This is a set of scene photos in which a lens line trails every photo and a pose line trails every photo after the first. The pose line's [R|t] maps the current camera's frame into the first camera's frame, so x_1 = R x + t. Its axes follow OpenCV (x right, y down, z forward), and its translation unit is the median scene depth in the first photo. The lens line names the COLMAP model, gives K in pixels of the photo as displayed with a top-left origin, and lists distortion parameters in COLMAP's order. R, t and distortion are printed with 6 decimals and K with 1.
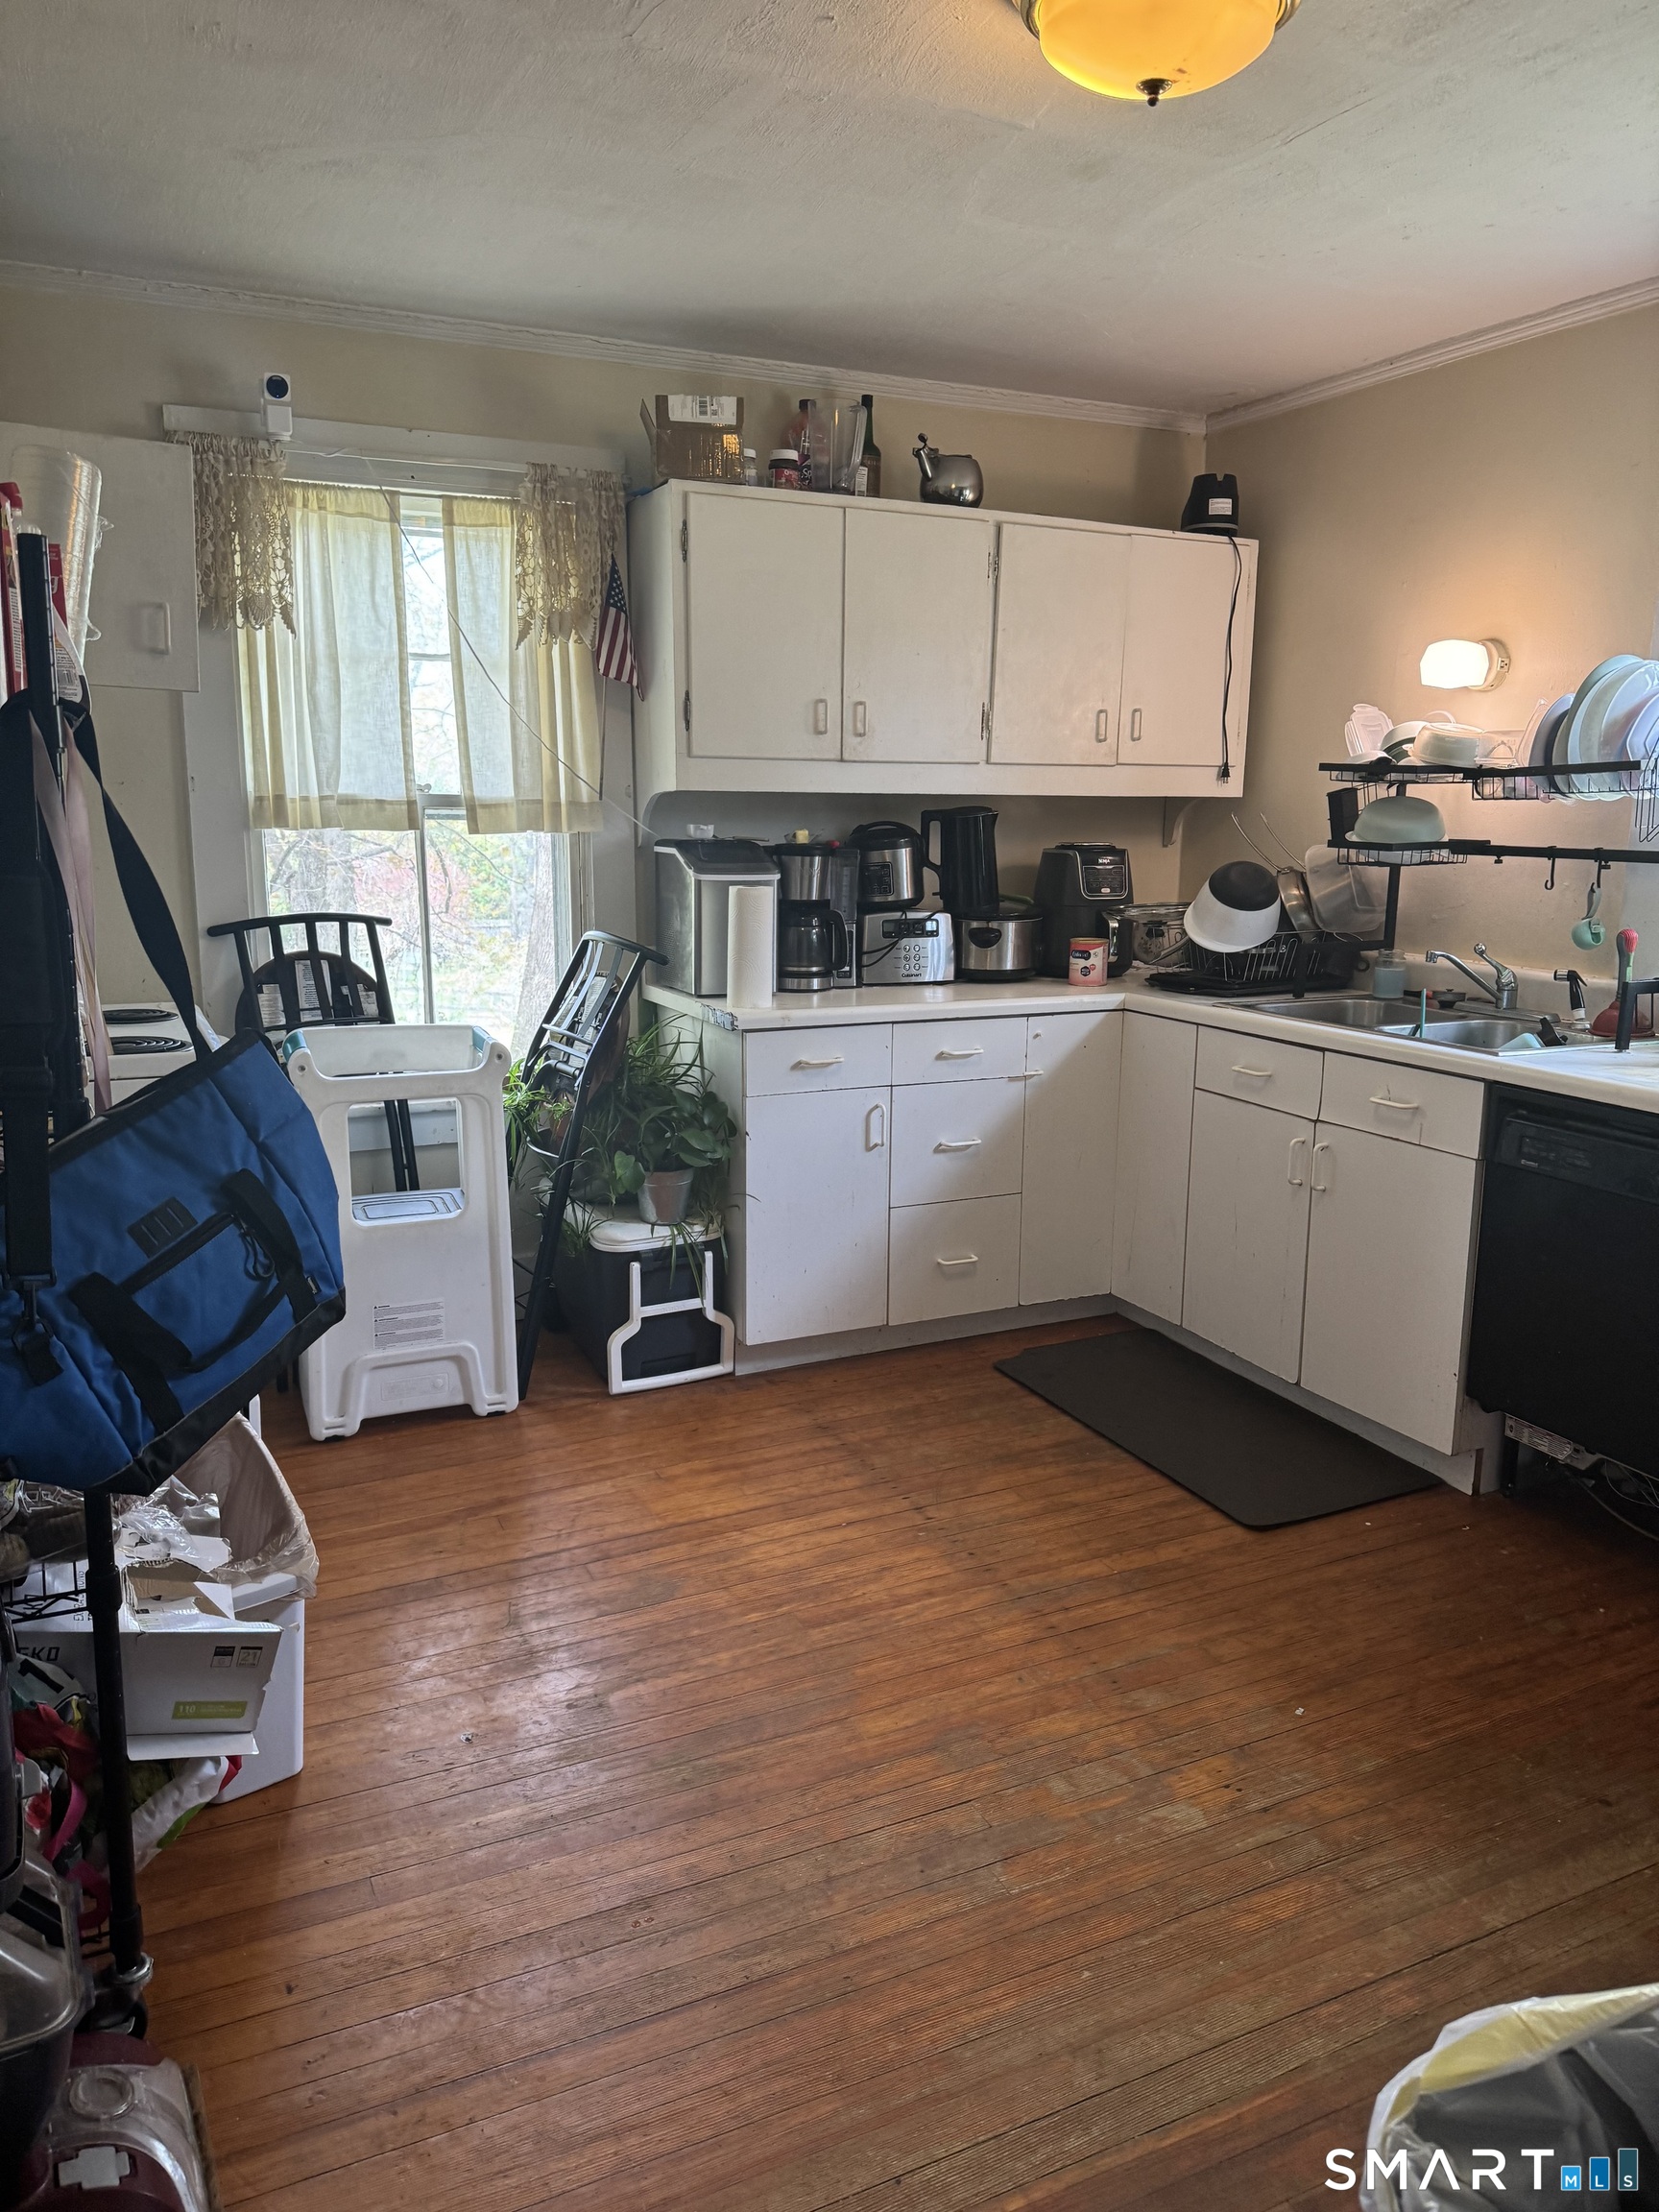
lens RADIAL K [[1575.5, 0, 795.8], [0, 1575.5, 1119.0], [0, 0, 1]] dist [0.072135, -0.090311]
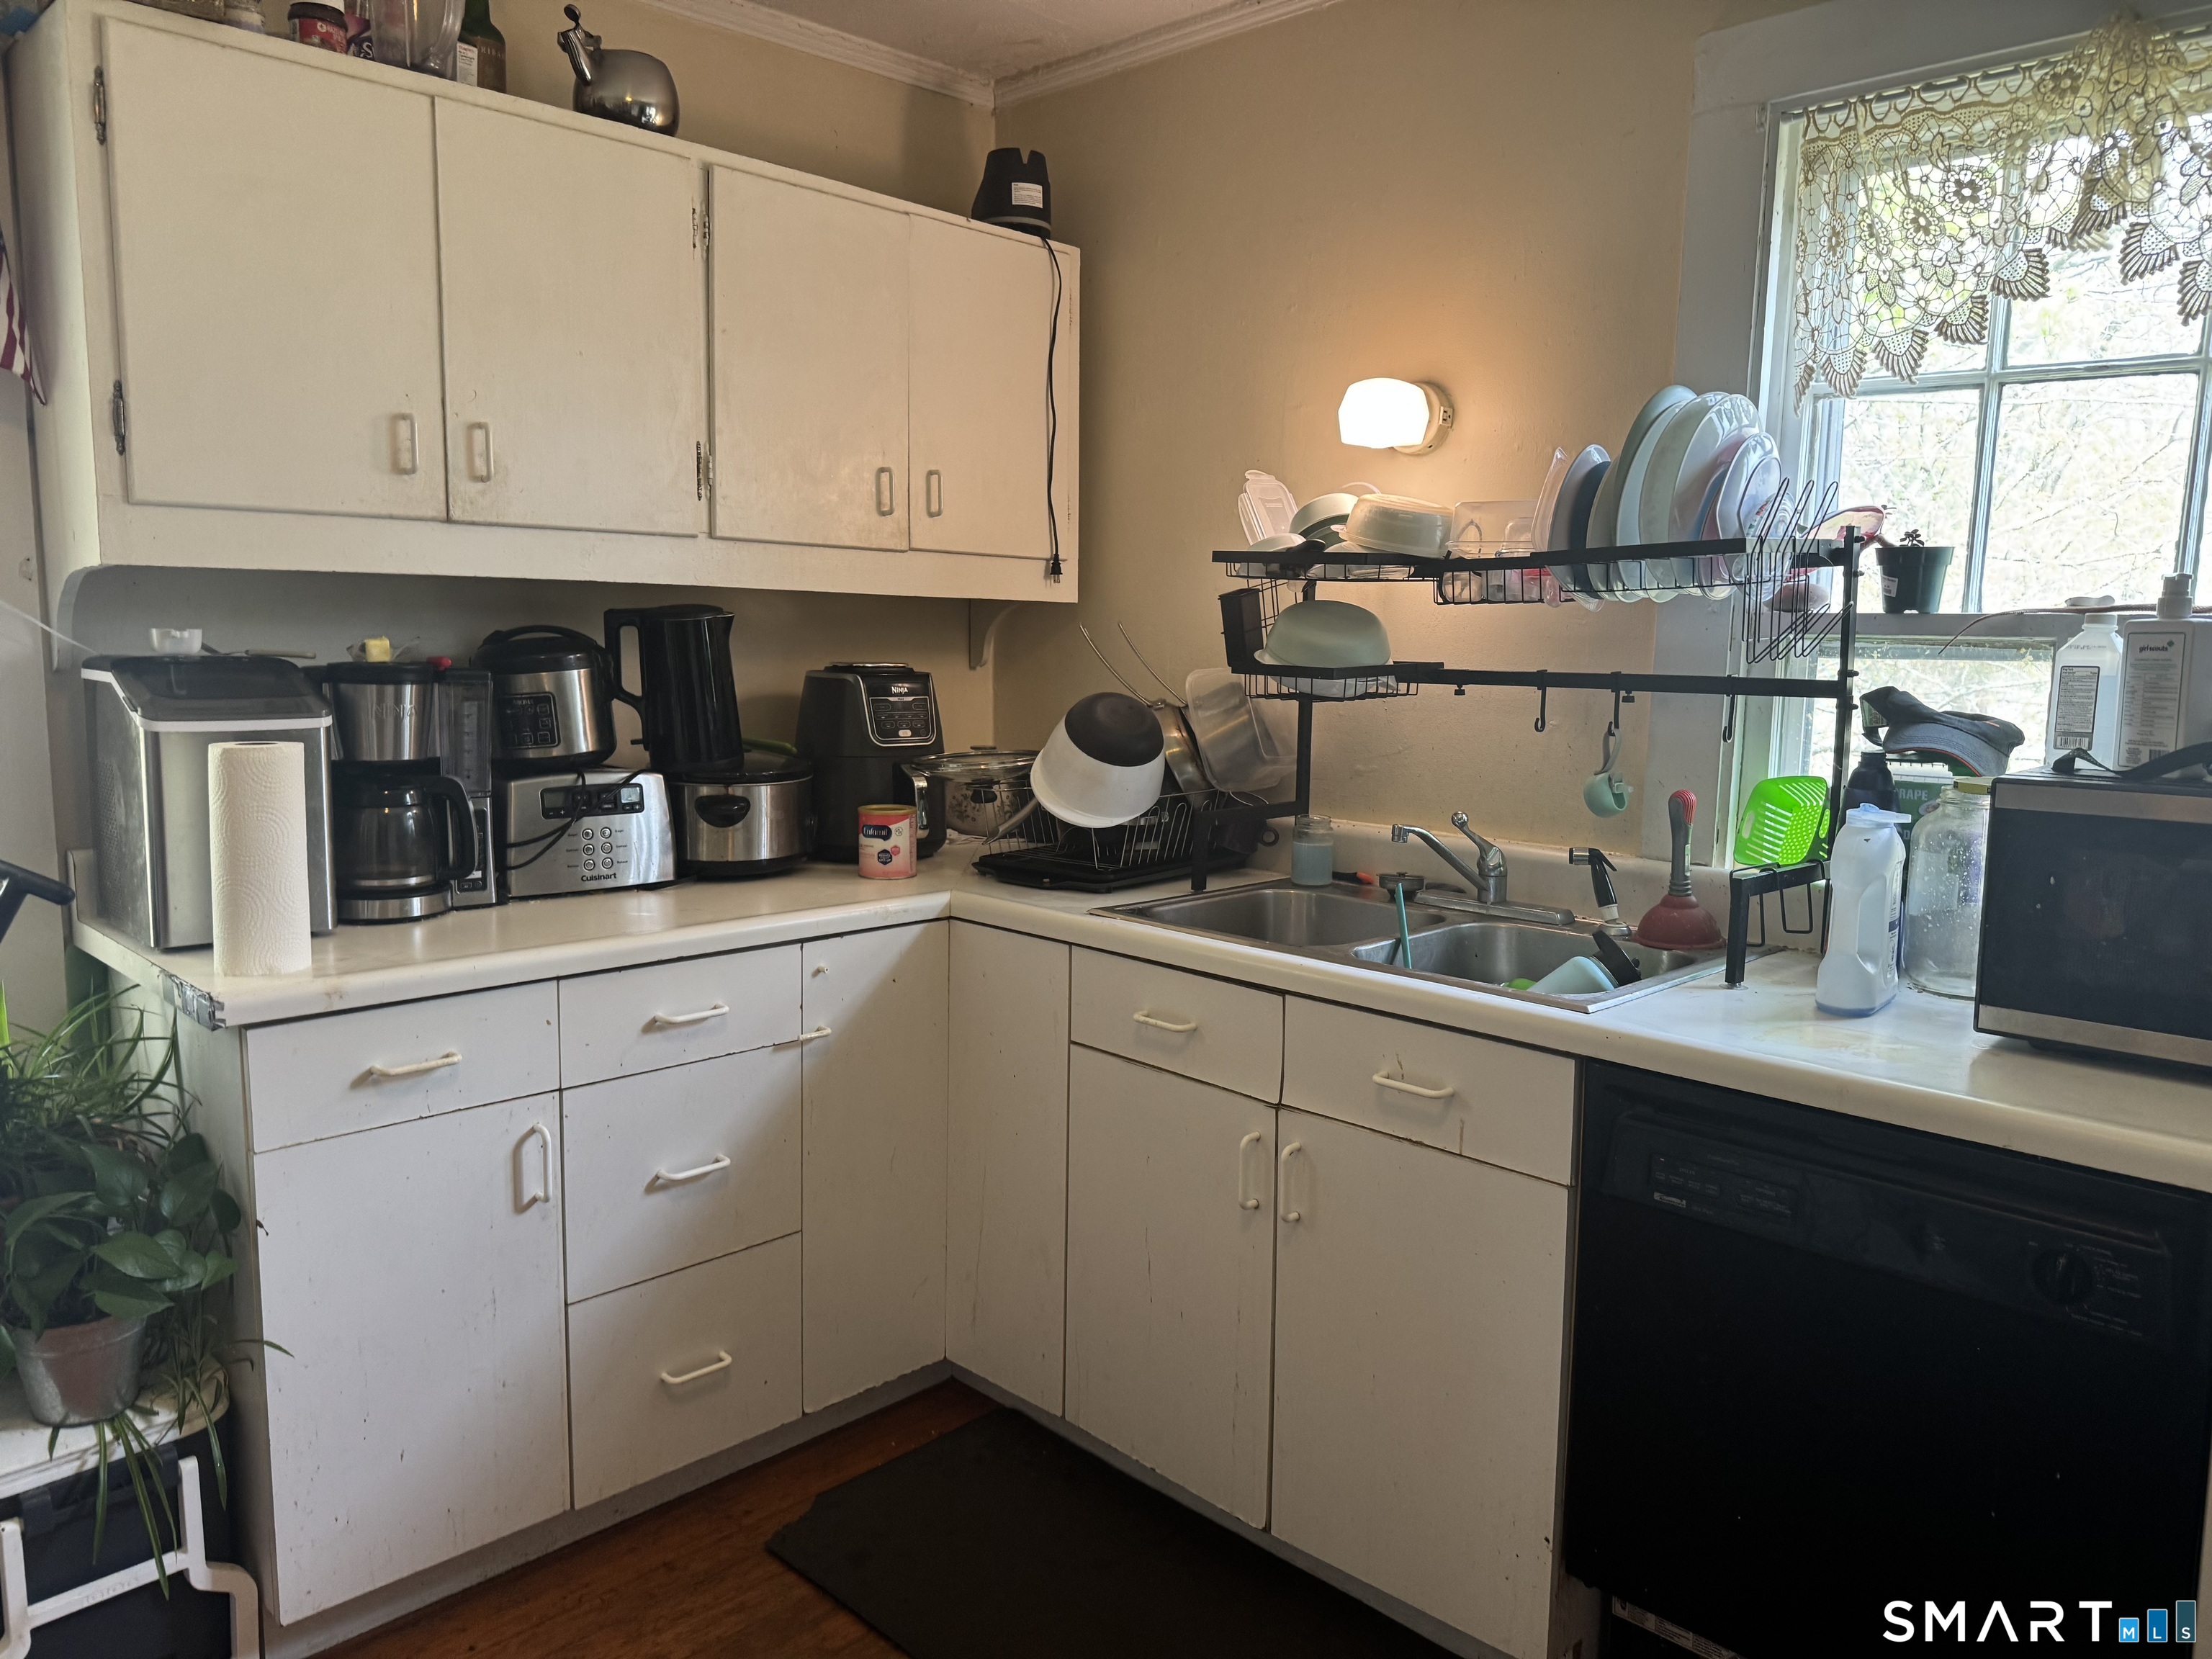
lens RADIAL K [[1575.5, 0, 1129.9], [0, 1575.5, 824.7], [0, 0, 1]] dist [0.072135, -0.090311]
pose [[0.933286, -0.038210, 0.357094, 0.050501], [0.063041, 0.996315, -0.058153, -0.068495], [-0.353557, 0.076785, 0.932256, 0.387756]]
